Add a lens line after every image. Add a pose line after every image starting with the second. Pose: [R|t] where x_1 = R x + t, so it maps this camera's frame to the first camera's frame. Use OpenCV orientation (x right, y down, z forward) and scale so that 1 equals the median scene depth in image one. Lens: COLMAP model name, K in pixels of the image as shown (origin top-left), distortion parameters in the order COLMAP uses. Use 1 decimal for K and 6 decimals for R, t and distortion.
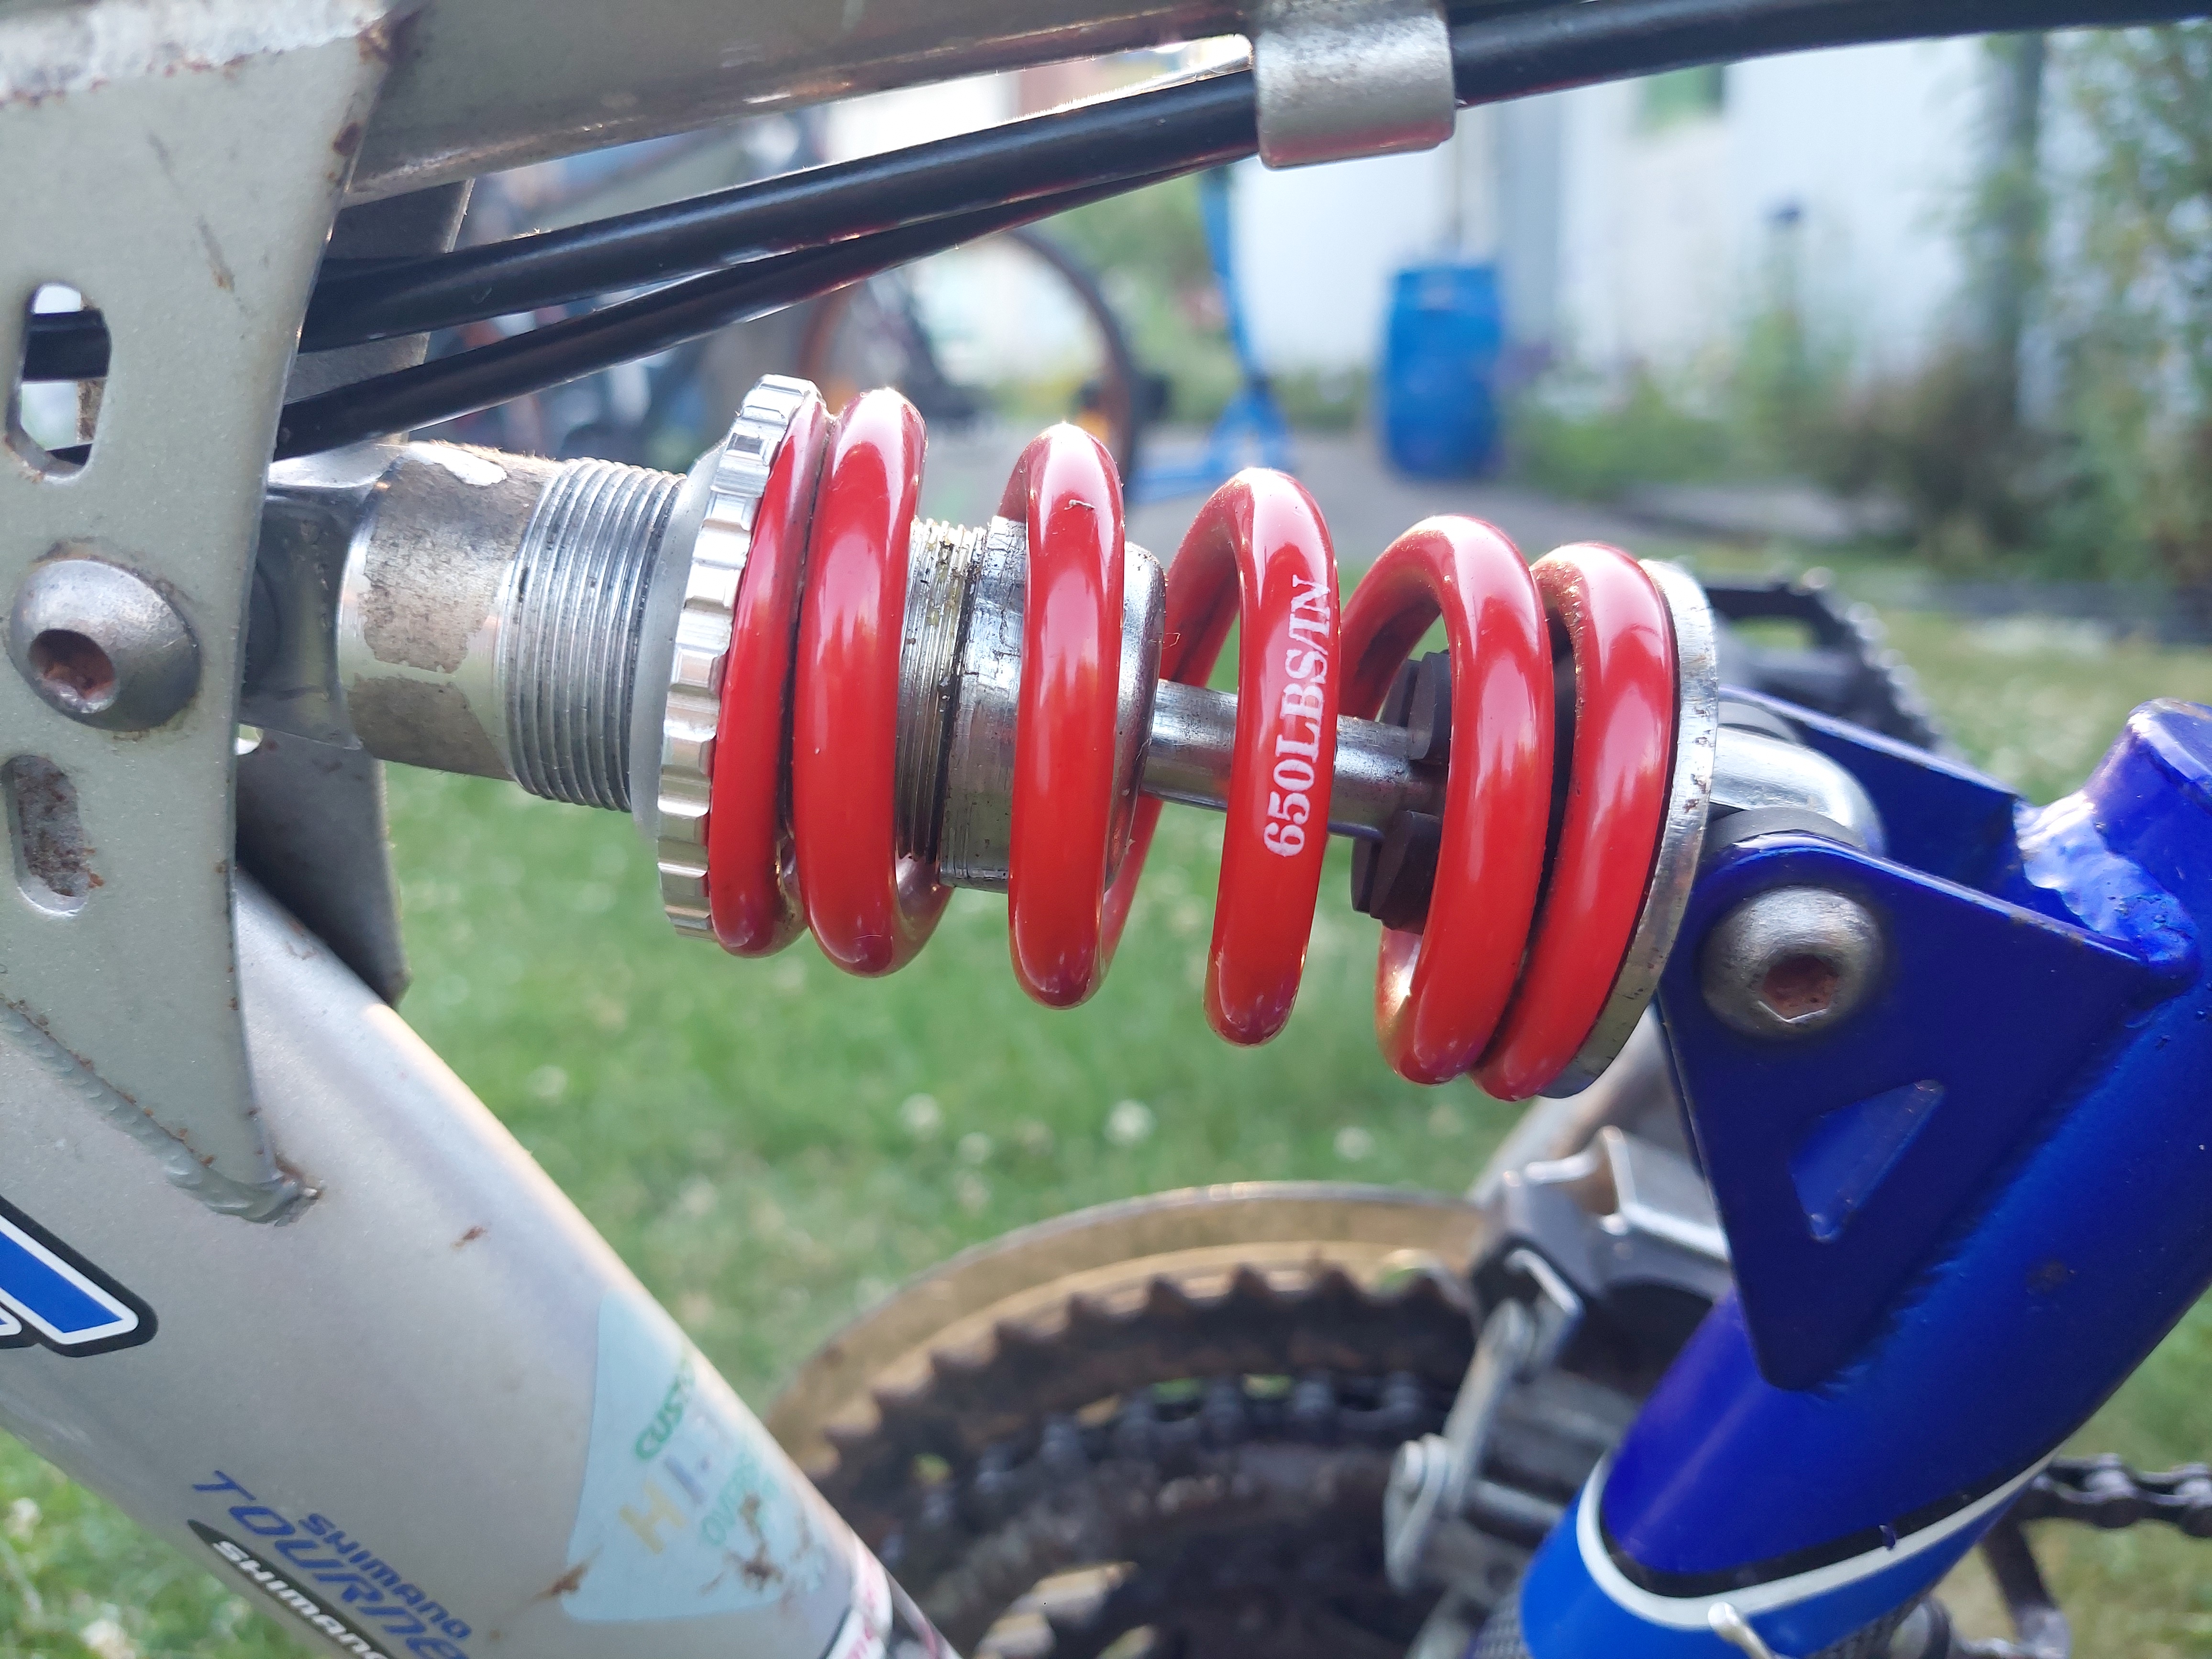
lens RADIAL K [[1666.7, 0, 1135.0], [0, 1666.7, 837.0], [0, 0, 1]] dist [-0.008576, -0.008617]
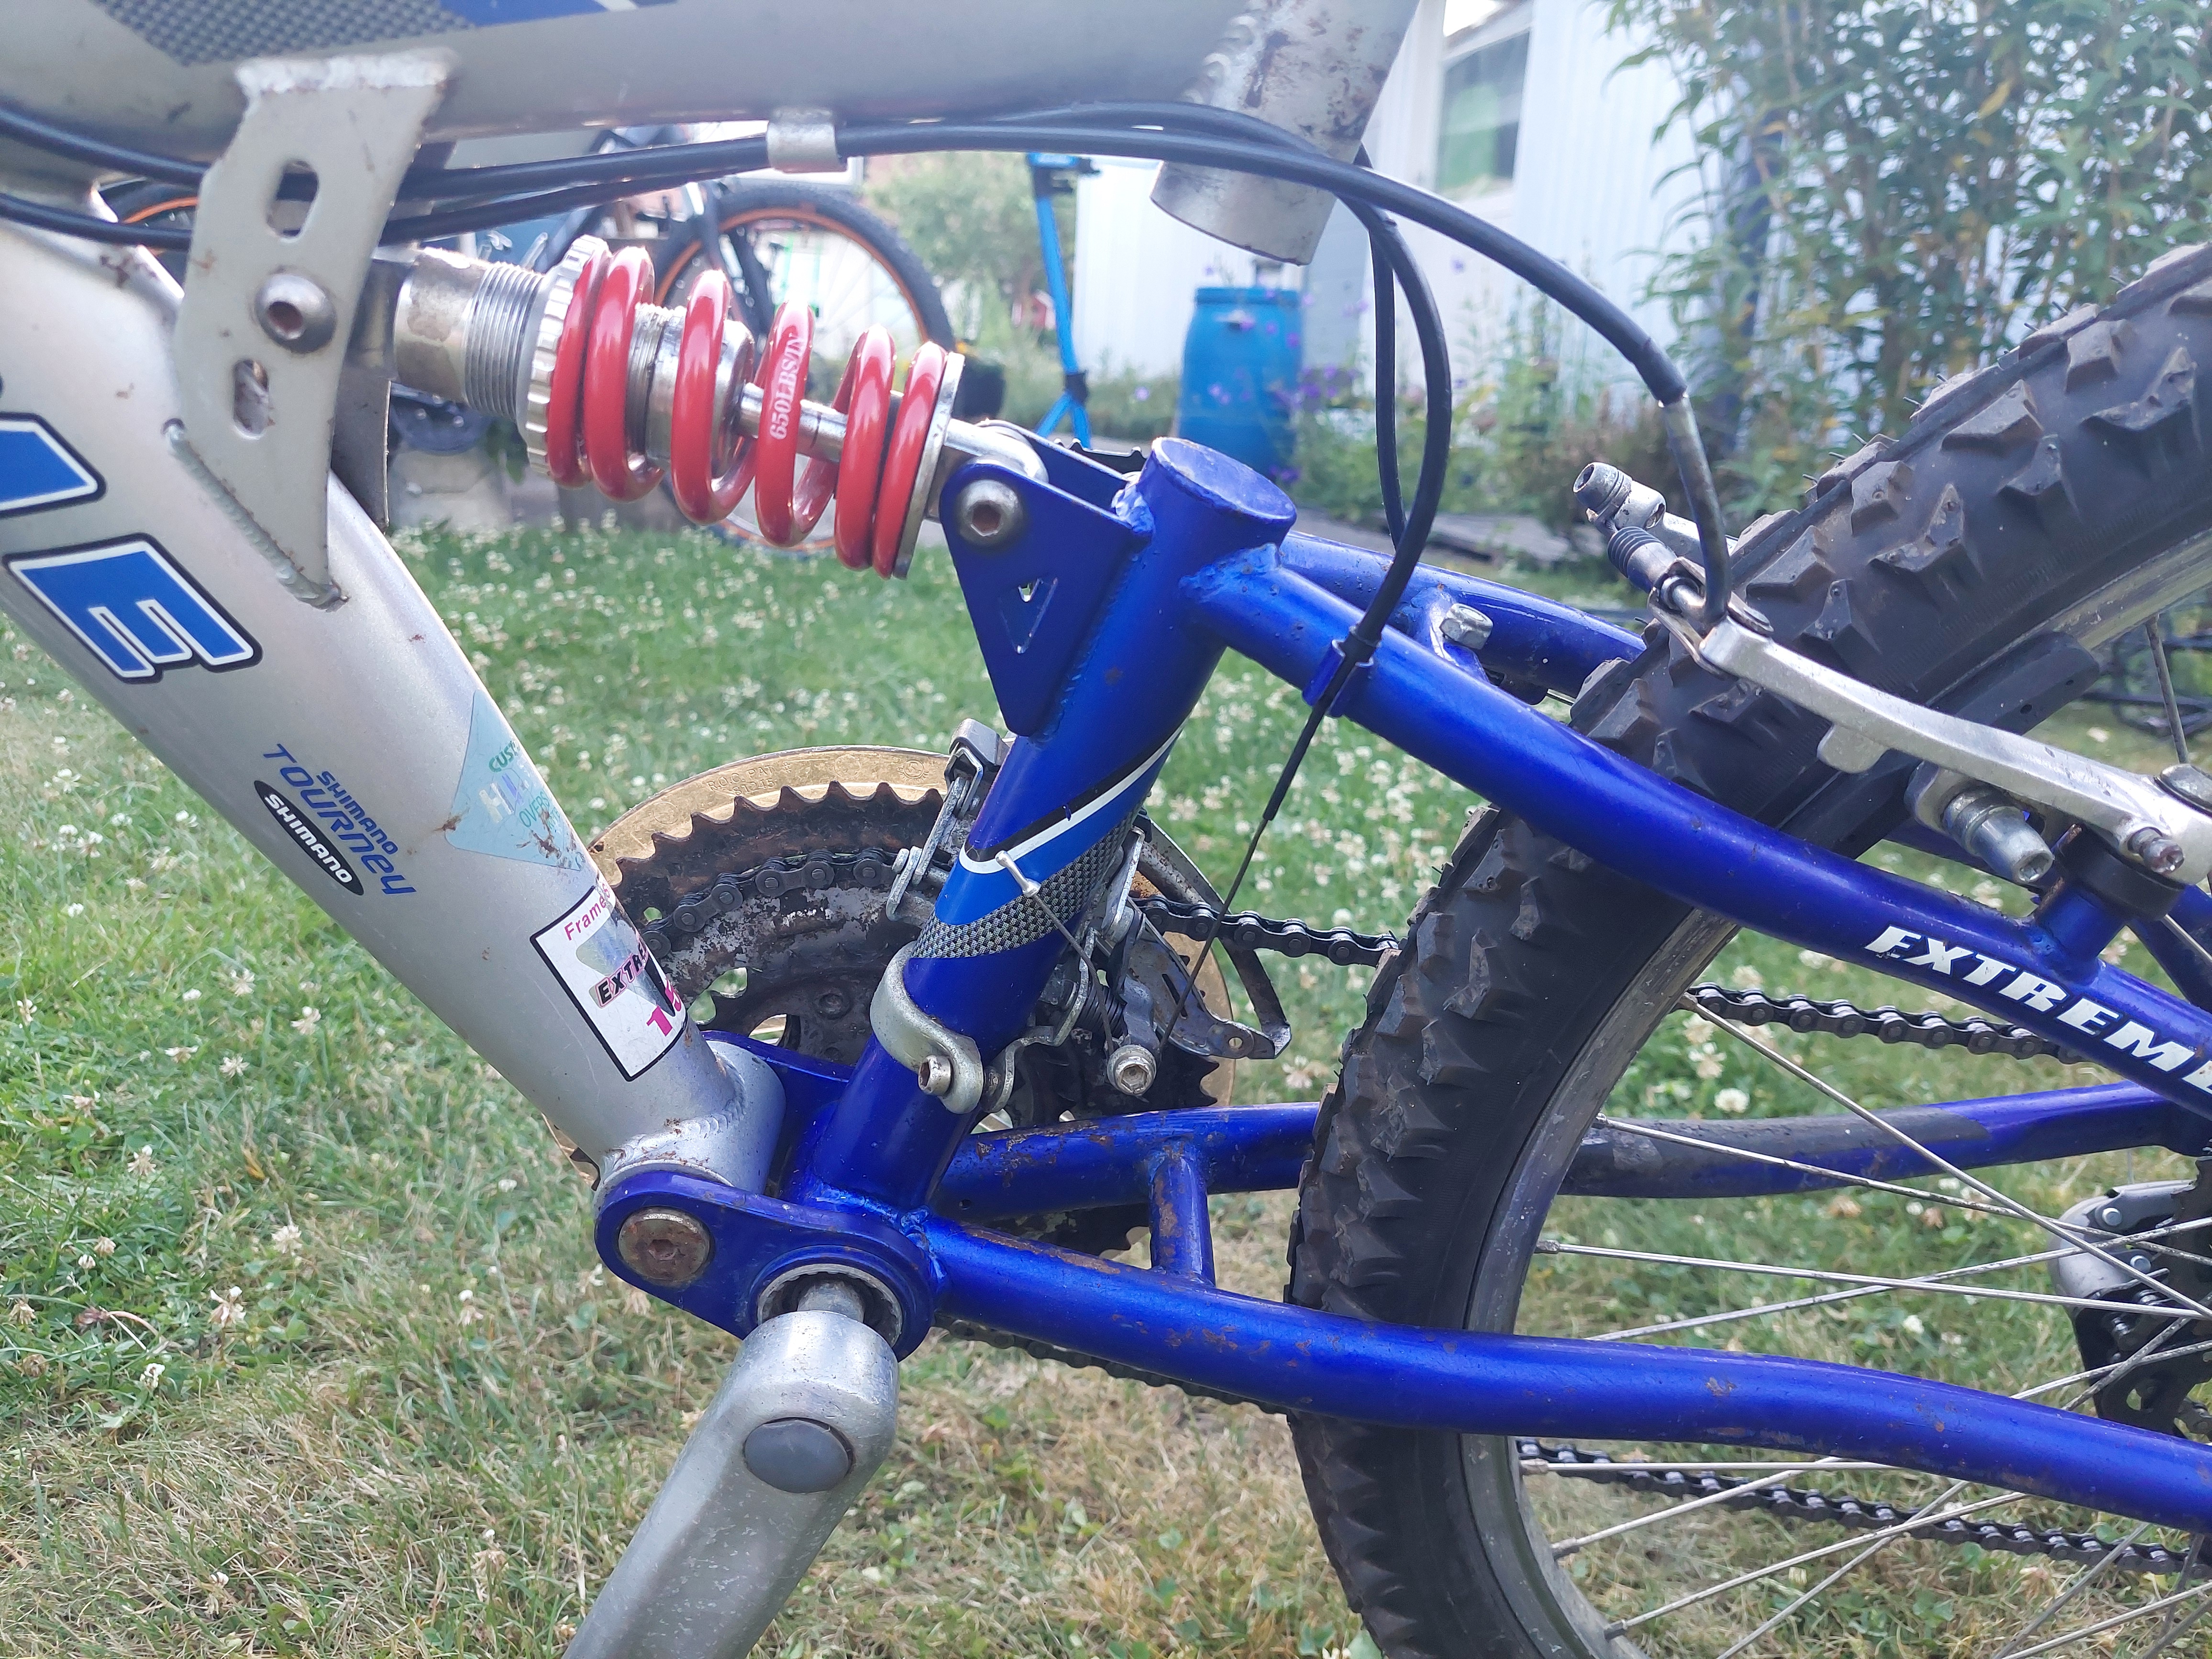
lens RADIAL K [[1601.1, 0, 1106.0], [0, 1601.1, 829.5], [0, 0, 1]] dist [0.084310, -0.084628]
pose [[0.993495, 0.067904, 0.091417, 0.321063], [-0.067966, 0.997685, -0.002436, 0.460479], [-0.091371, -0.003793, 0.995810, -1.218991]]
